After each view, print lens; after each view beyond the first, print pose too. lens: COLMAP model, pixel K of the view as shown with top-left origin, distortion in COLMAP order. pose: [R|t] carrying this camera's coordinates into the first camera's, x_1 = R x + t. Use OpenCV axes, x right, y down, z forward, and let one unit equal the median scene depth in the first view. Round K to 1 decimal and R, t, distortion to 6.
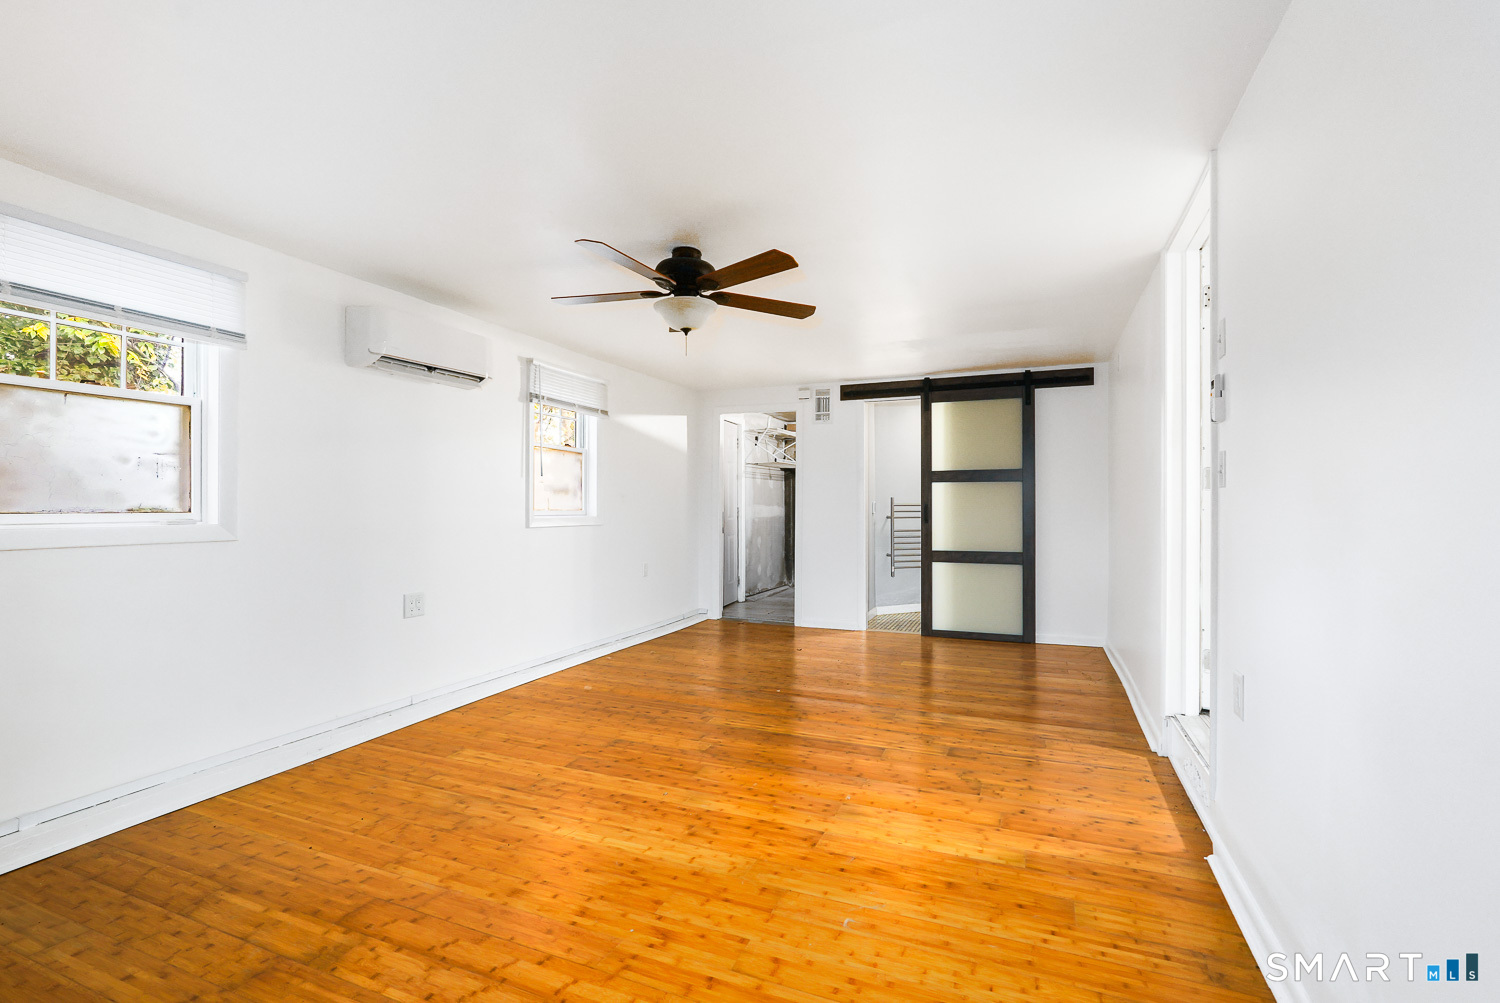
lens RADIAL K [[675.4, 0, 750.0], [0, 675.4, 501.5], [0, 0, 1]] dist [-0.001387, 0.000123]
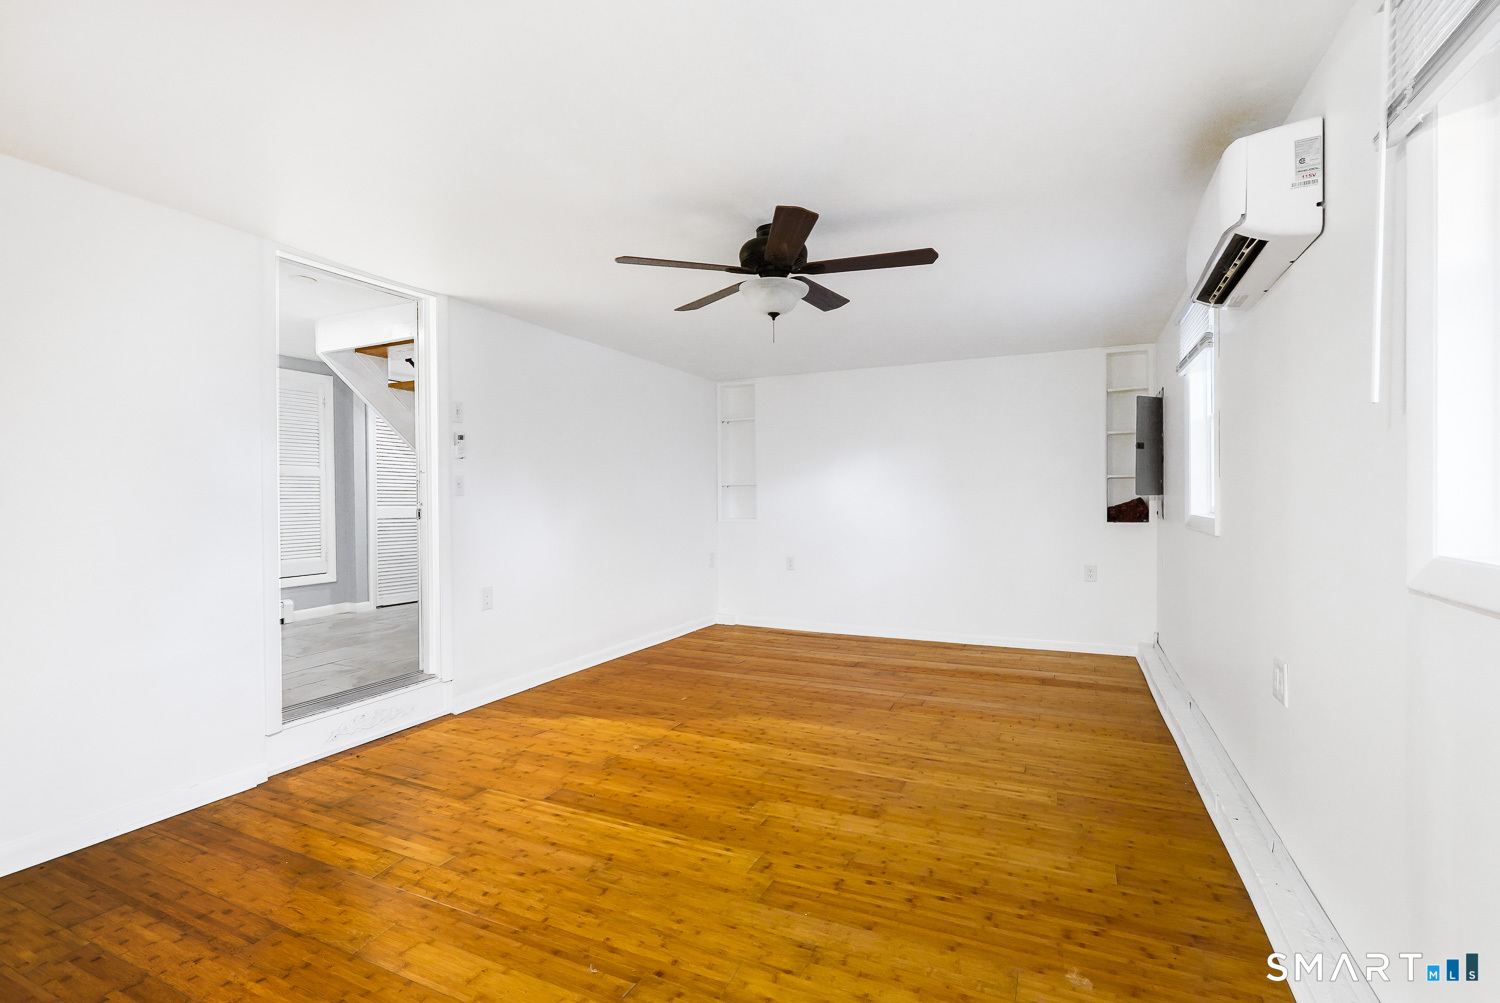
lens RADIAL K [[675.4, 0, 750.0], [0, 675.4, 501.5], [0, 0, 1]] dist [-0.001387, 0.000123]
pose [[-0.999176, 0.008870, 0.039617, -0.103863], [0.008863, 0.999961, -0.000337, 0.000202], [-0.039618, 0.000015, -0.999215, 2.074973]]
